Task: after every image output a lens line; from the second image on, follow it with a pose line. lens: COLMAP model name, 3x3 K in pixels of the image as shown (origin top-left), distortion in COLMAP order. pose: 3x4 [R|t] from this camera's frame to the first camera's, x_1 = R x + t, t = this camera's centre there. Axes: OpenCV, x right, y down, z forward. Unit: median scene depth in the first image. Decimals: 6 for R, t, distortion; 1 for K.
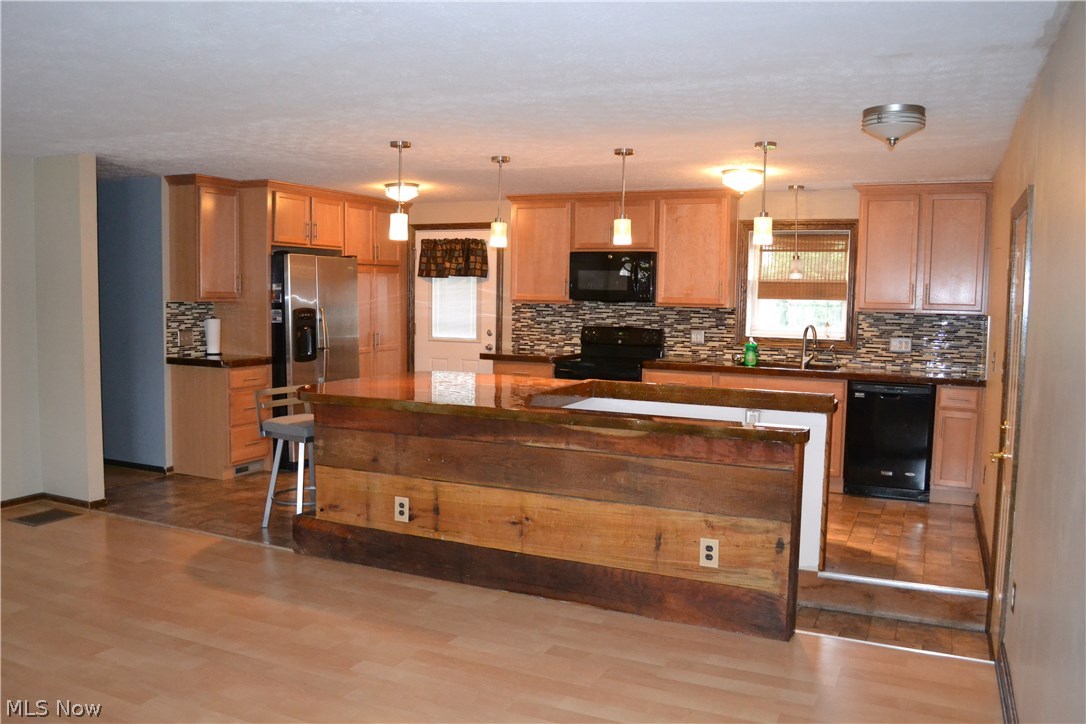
lens RADIAL K [[861.1, 0, 542.5], [0, 861.1, 360.9], [0, 0, 1]] dist [-0.078682, 0.004619]
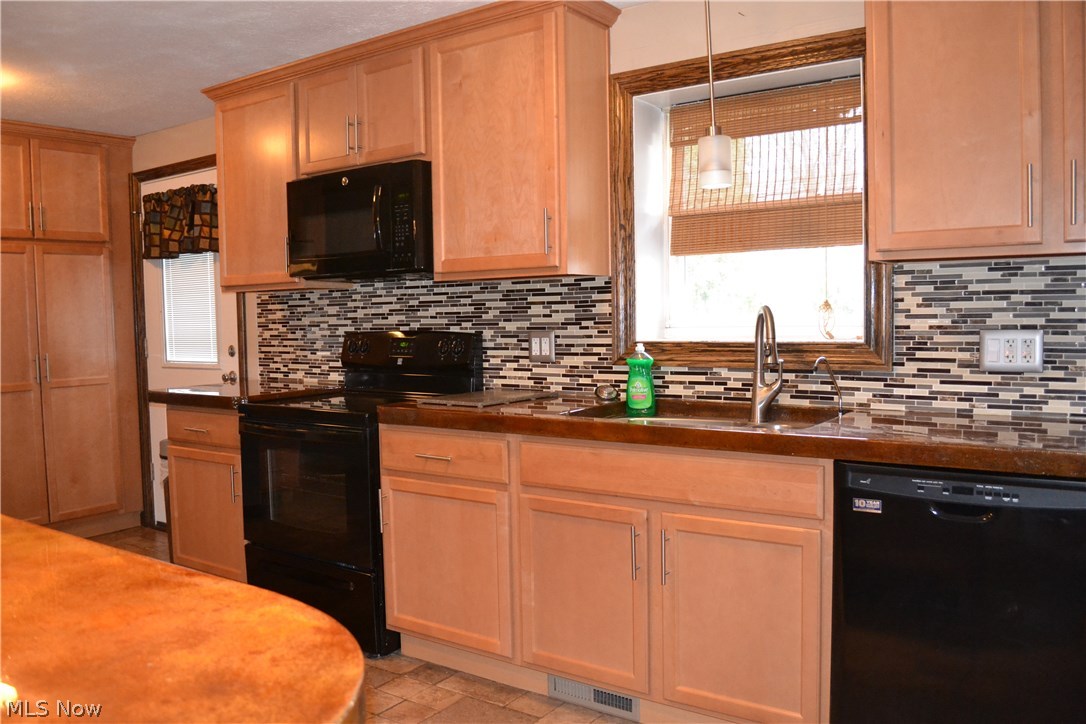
lens RADIAL K [[861.1, 0, 543.7], [0, 861.1, 366.1], [0, 0, 1]] dist [-0.078682, 0.004619]
pose [[0.984138, -0.026535, -0.175411, 0.262653], [0.023955, 0.999572, -0.016811, -0.009870], [0.175782, 0.012343, 0.984352, 0.557234]]
